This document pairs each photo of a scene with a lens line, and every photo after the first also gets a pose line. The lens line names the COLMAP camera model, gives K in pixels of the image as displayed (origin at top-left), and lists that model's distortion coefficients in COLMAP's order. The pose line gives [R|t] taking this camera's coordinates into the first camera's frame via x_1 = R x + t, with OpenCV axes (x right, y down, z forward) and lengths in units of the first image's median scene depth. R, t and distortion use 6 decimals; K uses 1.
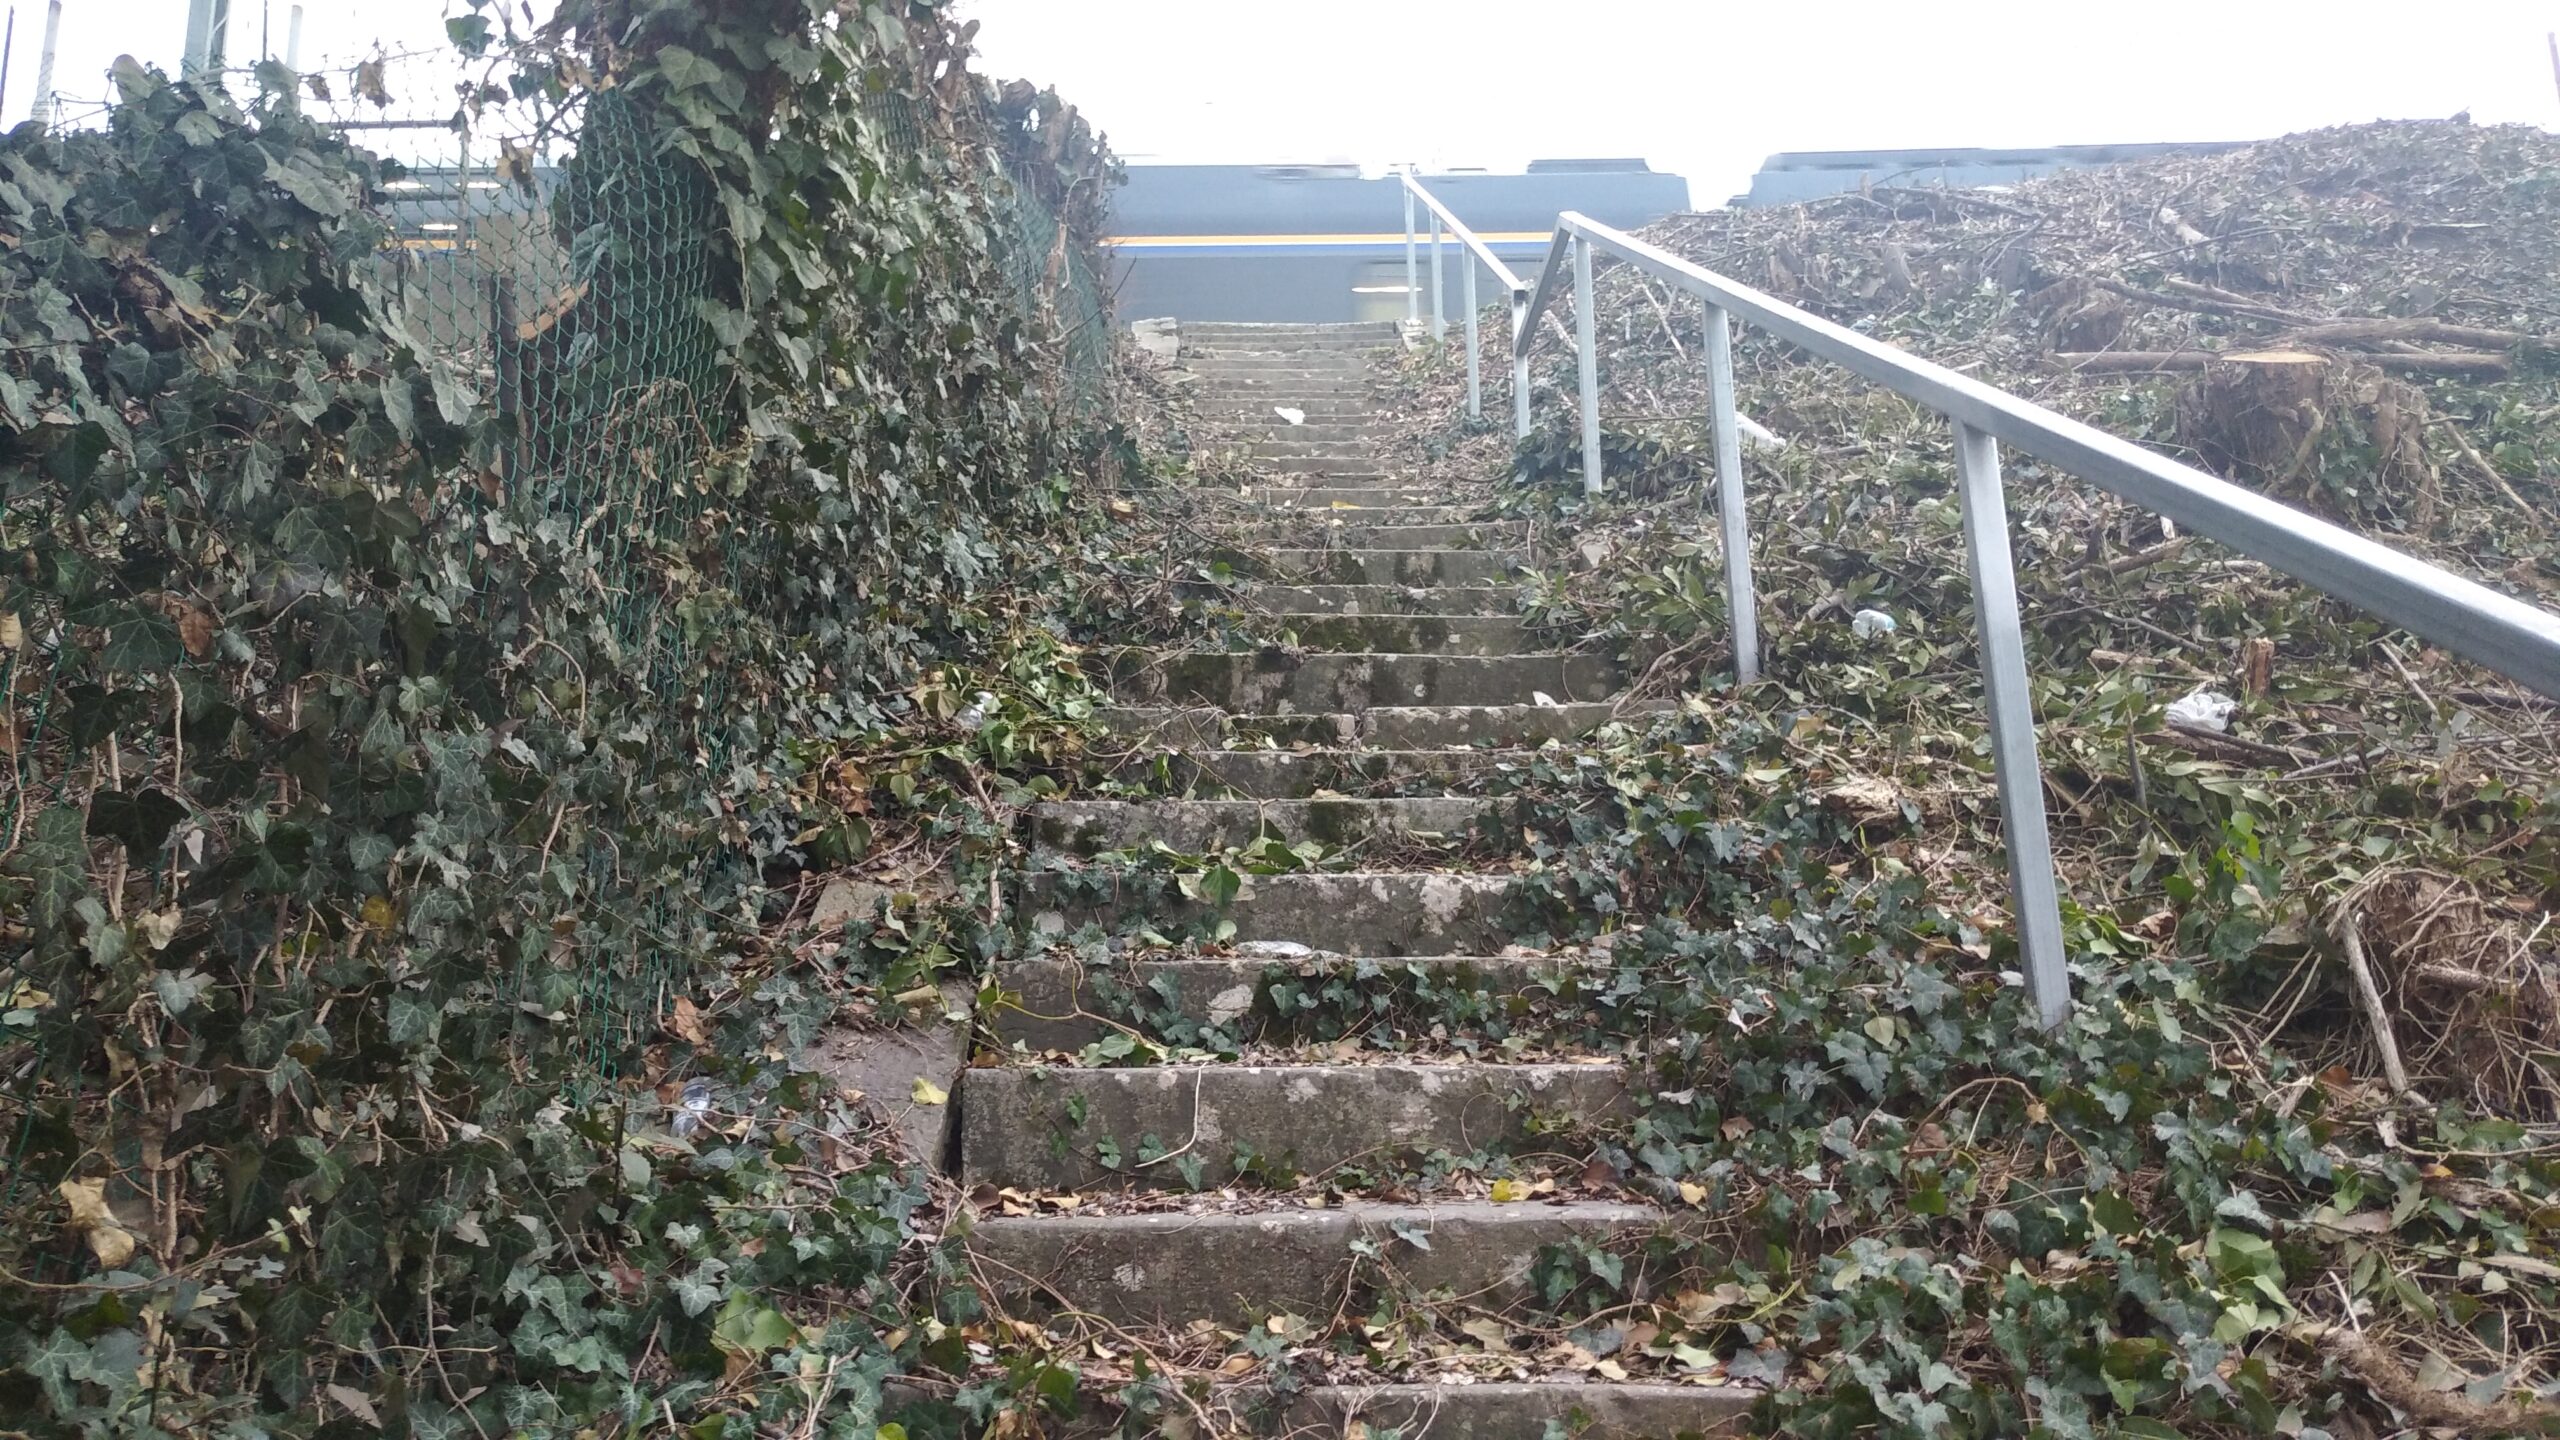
lens RADIAL K [[2082.8, 0, 1282.9], [0, 2082.8, 724.1], [0, 0, 1]] dist [0.082639, -0.121524]
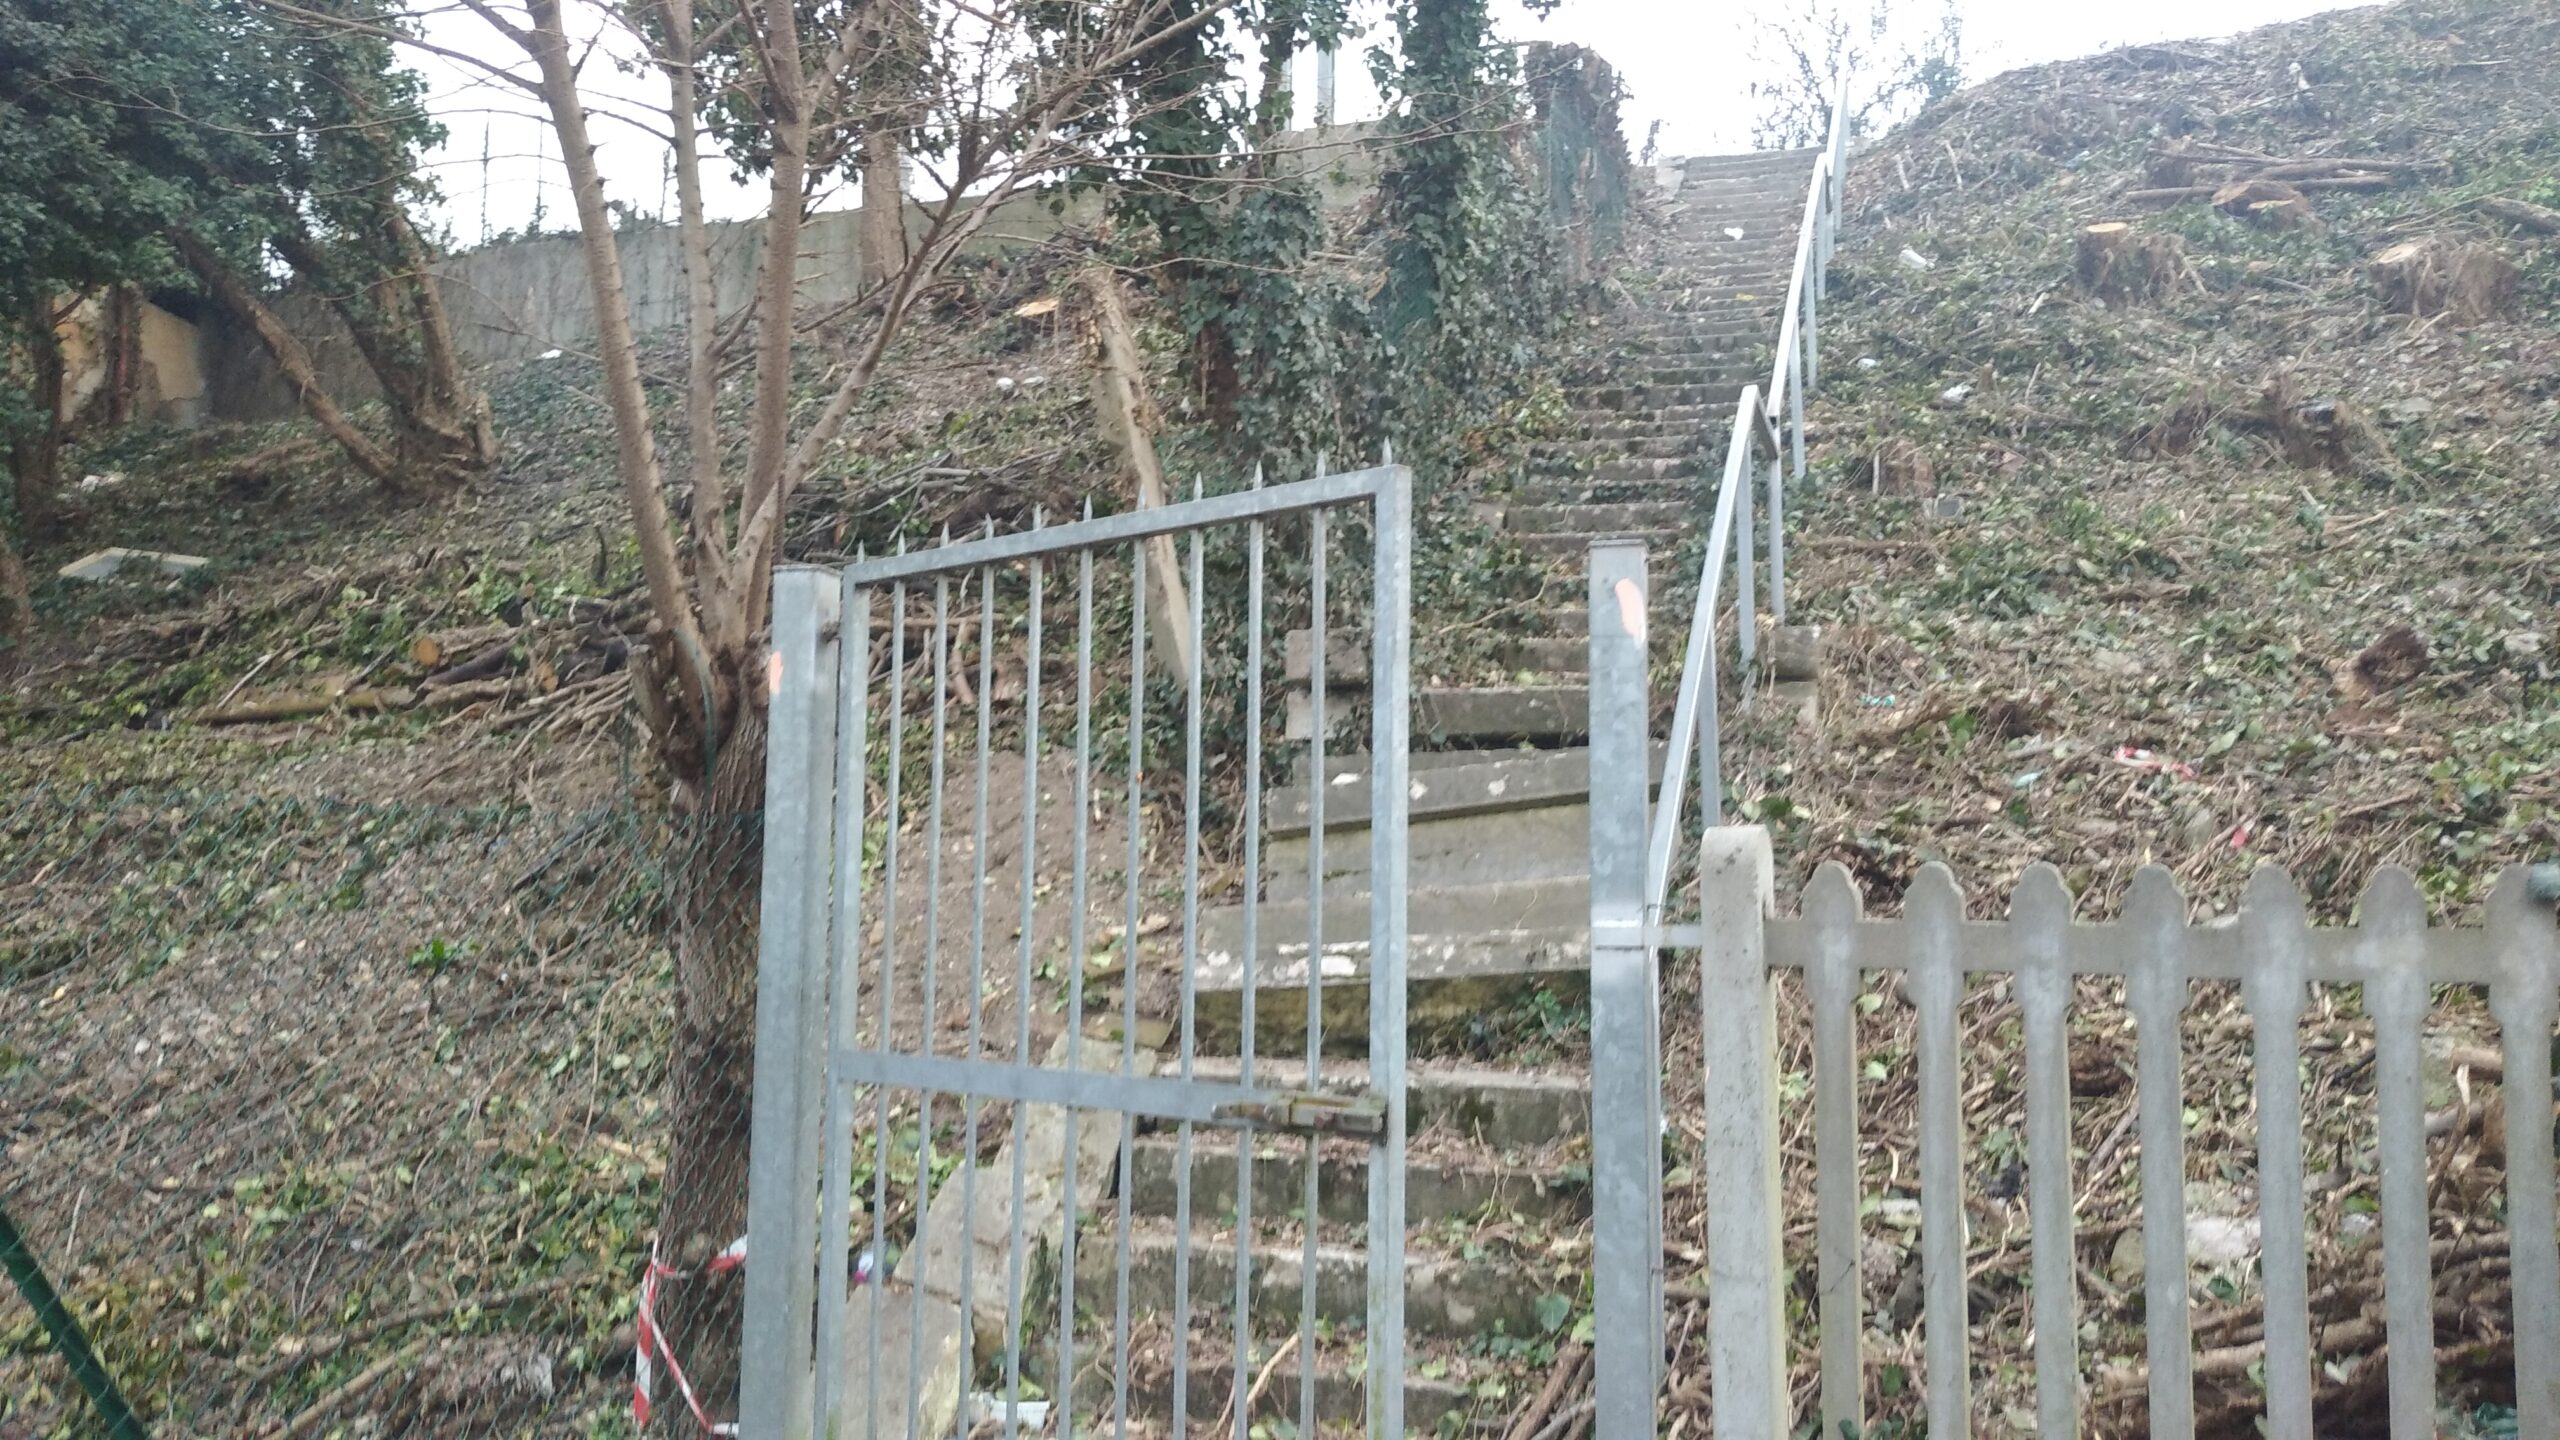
lens RADIAL K [[2082.8, 0, 1278.1], [0, 2082.8, 724.3], [0, 0, 1]] dist [0.082639, -0.121524]
pose [[0.953377, -0.001234, -0.301778, 0.449627], [0.041119, 0.991197, 0.125850, 0.044356], [0.298966, -0.132391, 0.945035, -2.090764]]
